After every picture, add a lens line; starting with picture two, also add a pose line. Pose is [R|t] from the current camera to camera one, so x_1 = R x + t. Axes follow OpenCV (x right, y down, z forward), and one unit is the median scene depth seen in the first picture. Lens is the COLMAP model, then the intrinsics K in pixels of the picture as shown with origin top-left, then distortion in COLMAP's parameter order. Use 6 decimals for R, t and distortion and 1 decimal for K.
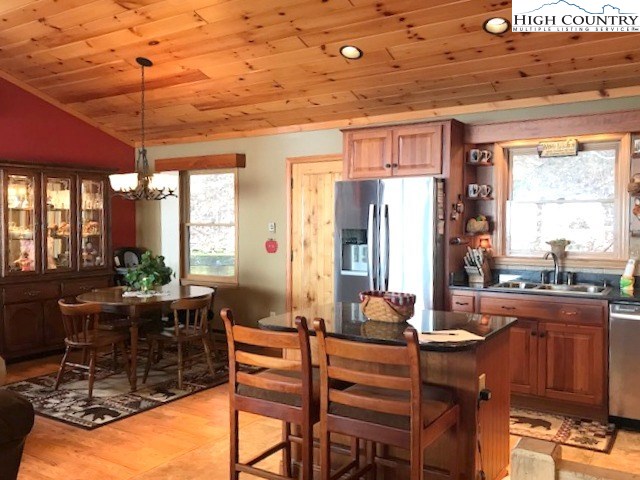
lens RADIAL K [[573.4, 0, 322.2], [0, 573.4, 235.0], [0, 0, 1]] dist [0.044917, -0.099536]
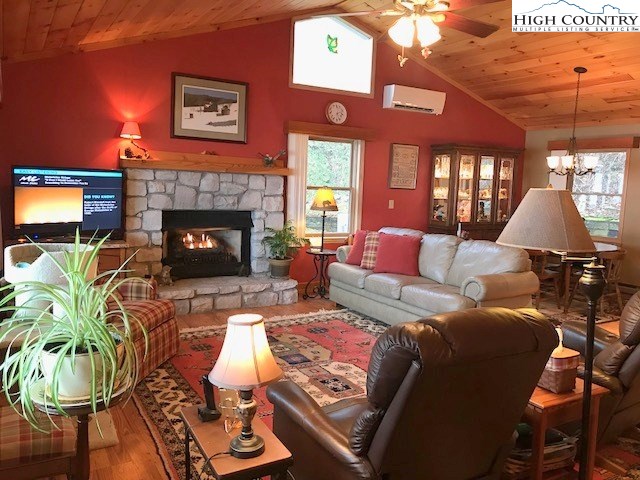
lens RADIAL K [[525.1, 0, 320.0], [0, 525.1, 234.4], [0, 0, 1]] dist [0.056282, -0.068911]
pose [[0.893151, 0.076165, -0.443260, -0.288621], [-0.044465, 0.995682, 0.081493, 0.002273], [0.447553, -0.053077, 0.892681, -0.393480]]
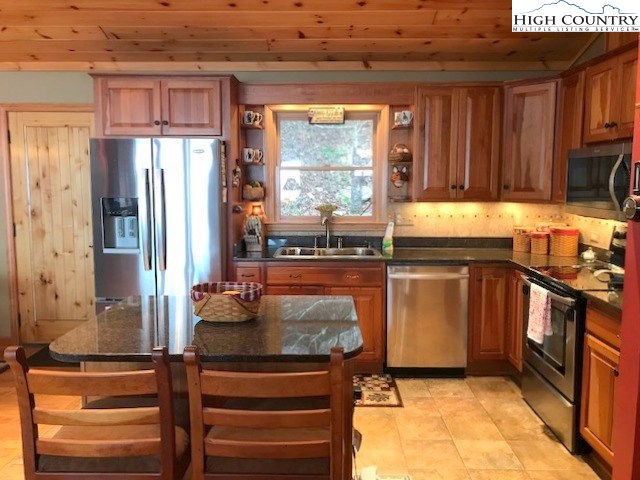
lens RADIAL K [[525.1, 0, 320.0], [0, 525.1, 234.4], [0, 0, 1]] dist [0.056282, -0.068911]
pose [[0.851632, -0.052663, 0.521488, -0.094338], [0.009356, 0.996308, 0.085335, -0.019428], [-0.524057, -0.067796, 0.848981, 0.187511]]
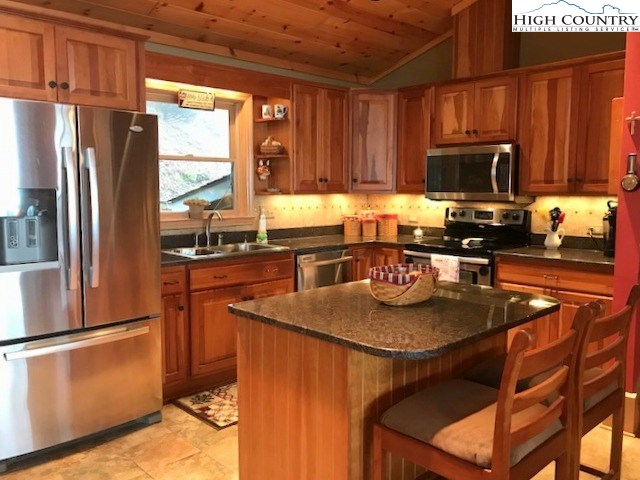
lens RADIAL K [[525.1, 0, 320.0], [0, 525.1, 234.4], [0, 0, 1]] dist [0.056282, -0.068911]
pose [[0.243480, -0.087794, 0.965924, -0.359801], [0.019259, 0.996136, 0.085686, -0.004639], [-0.969715, -0.002260, 0.244230, 0.570062]]
